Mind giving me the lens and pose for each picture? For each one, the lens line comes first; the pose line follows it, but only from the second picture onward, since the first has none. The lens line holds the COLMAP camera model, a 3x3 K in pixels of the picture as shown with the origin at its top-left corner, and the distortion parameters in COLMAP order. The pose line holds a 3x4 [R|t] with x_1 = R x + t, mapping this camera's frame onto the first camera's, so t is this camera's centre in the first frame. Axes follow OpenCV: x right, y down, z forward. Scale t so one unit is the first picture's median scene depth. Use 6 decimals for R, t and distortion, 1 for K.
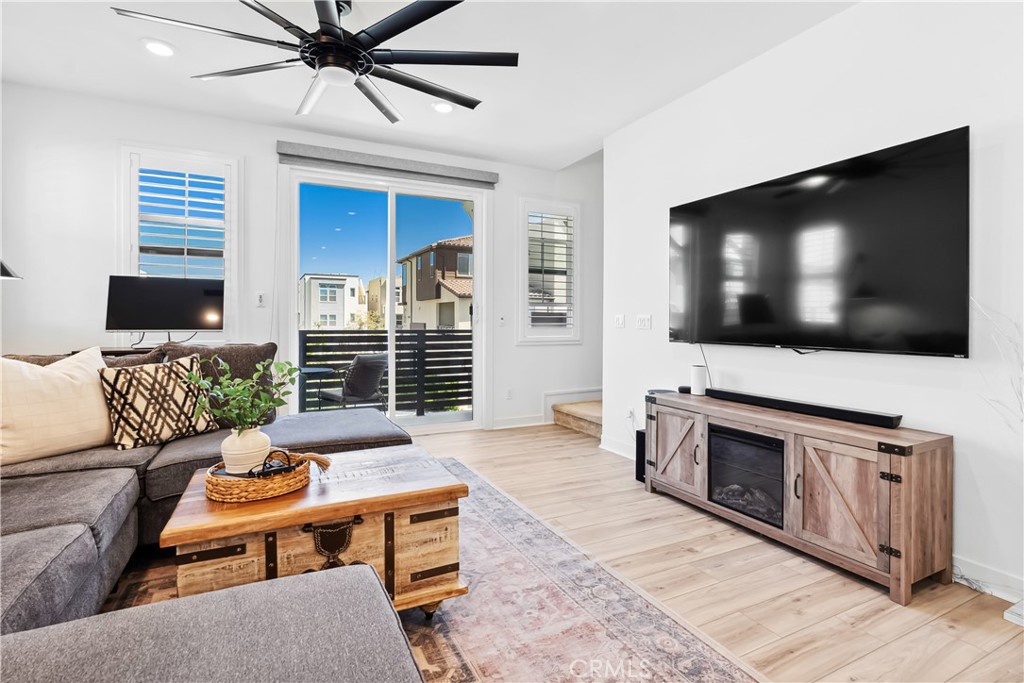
lens RADIAL K [[495.1, 0, 511.7], [0, 495.1, 321.9], [0, 0, 1]] dist [-0.008462, -0.000116]
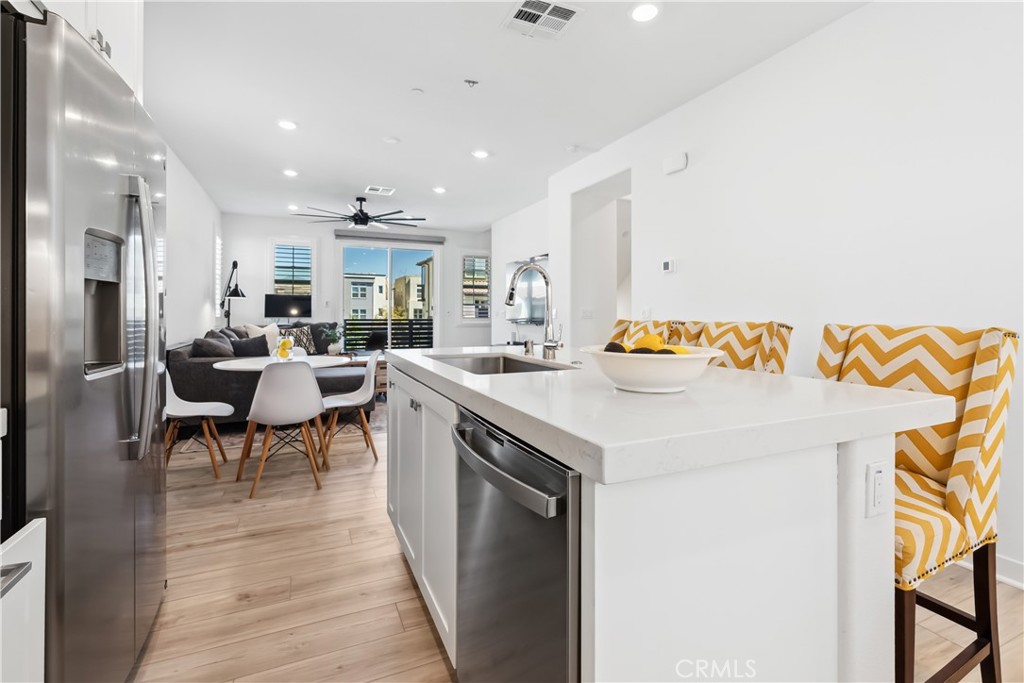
lens RADIAL K [[476.9, 0, 515.3], [0, 476.9, 315.5], [0, 0, 1]] dist [-0.000577, 0.000090]
pose [[0.999220, -0.000914, -0.039479, 0.595385], [0.000885, 0.999999, -0.000767, 0.012748], [0.039479, 0.000732, 0.999220, -1.580218]]
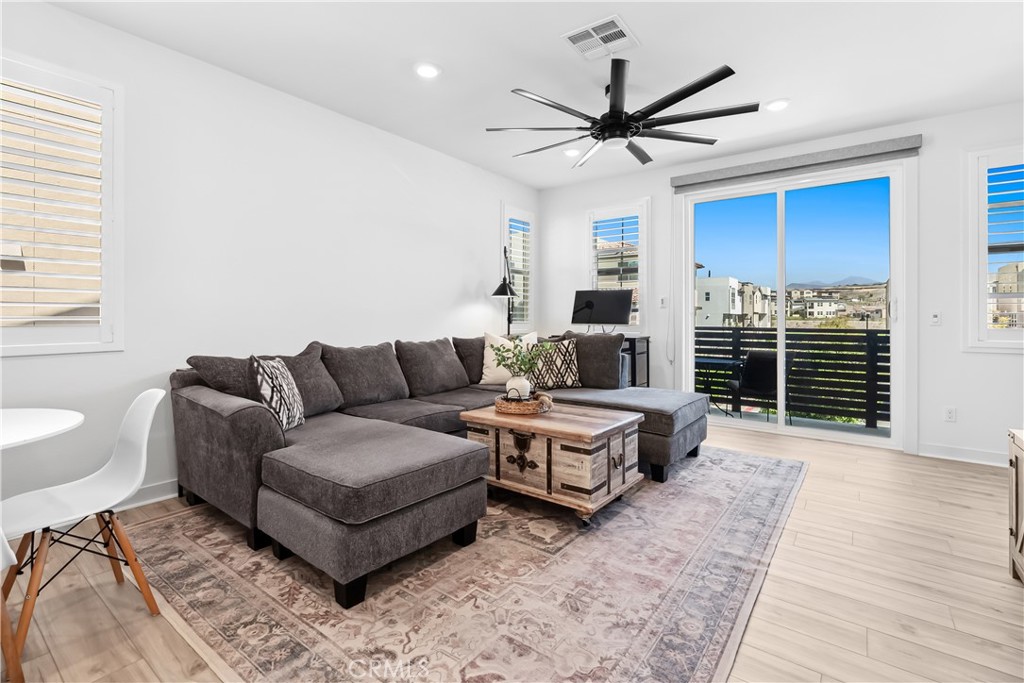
lens RADIAL K [[476.9, 0, 515.3], [0, 476.9, 315.5], [0, 0, 1]] dist [-0.000577, 0.000090]
pose [[0.442265, -0.004671, -0.896872, 0.694265], [-0.006101, 0.999948, -0.008216, 0.003607], [0.896863, 0.009106, 0.442214, 0.141410]]
